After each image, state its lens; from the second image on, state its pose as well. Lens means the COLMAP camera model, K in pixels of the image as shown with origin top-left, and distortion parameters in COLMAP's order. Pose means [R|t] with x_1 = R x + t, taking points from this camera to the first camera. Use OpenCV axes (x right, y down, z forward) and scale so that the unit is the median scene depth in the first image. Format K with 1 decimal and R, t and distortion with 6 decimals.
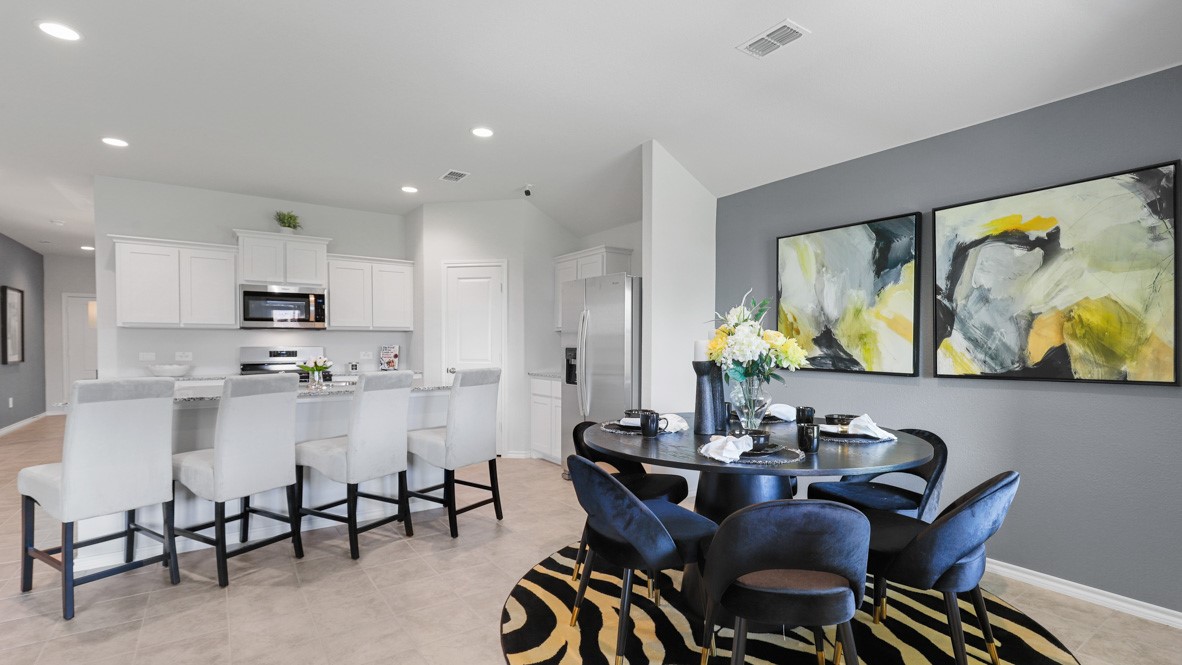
lens RADIAL K [[539.7, 0, 586.4], [0, 539.7, 352.4], [0, 0, 1]] dist [-0.000049, 0.000092]
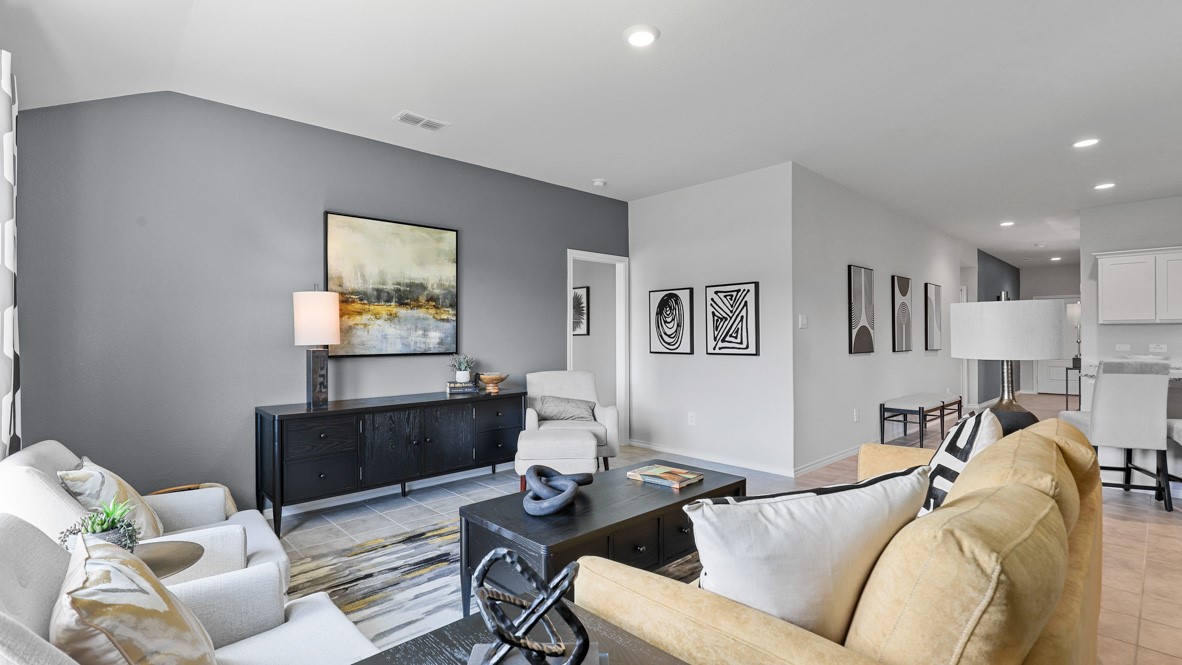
lens RADIAL K [[539.7, 0, 595.2], [0, 539.7, 337.0], [0, 0, 1]] dist [-0.000049, 0.000092]
pose [[0.152355, -0.001225, -0.988325, 0.319934], [-0.014574, 0.999888, -0.003486, 0.008638], [0.988218, 0.014934, 0.152320, -0.560790]]
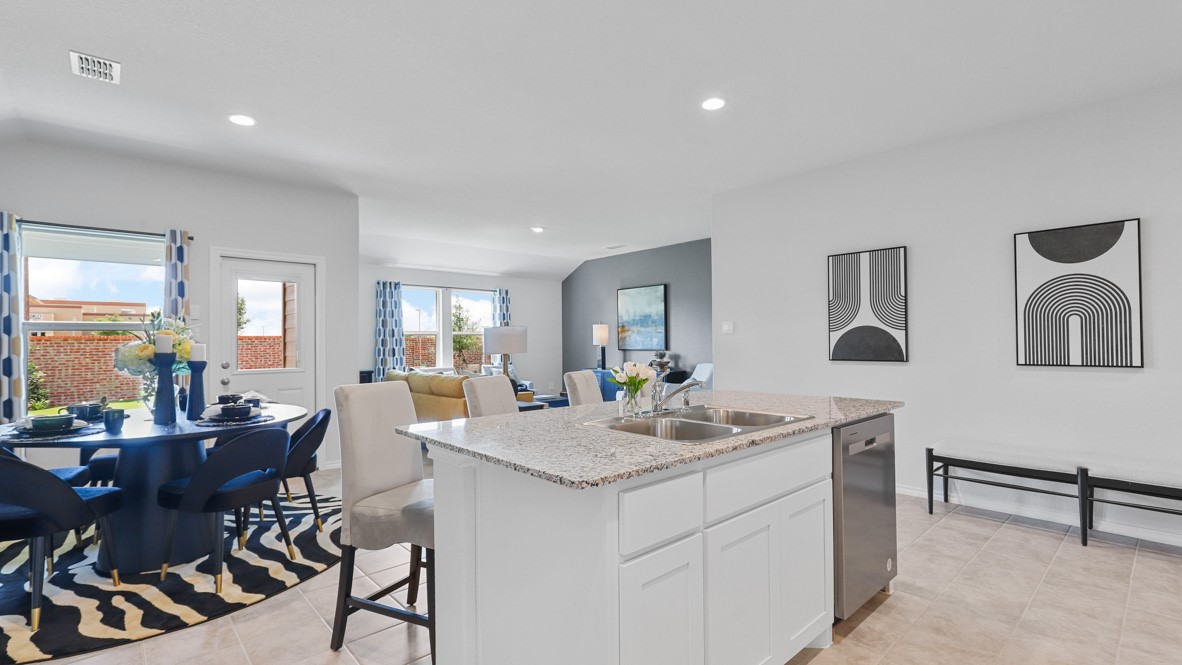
lens RADIAL K [[539.7, 0, 588.1], [0, 539.7, 324.7], [0, 0, 1]] dist [-0.000049, 0.000092]
pose [[-0.991304, 0.003274, -0.131551, -0.408639], [0.005053, 0.999900, -0.013189, -0.037986], [0.131494, -0.013739, -0.991222, 1.857250]]
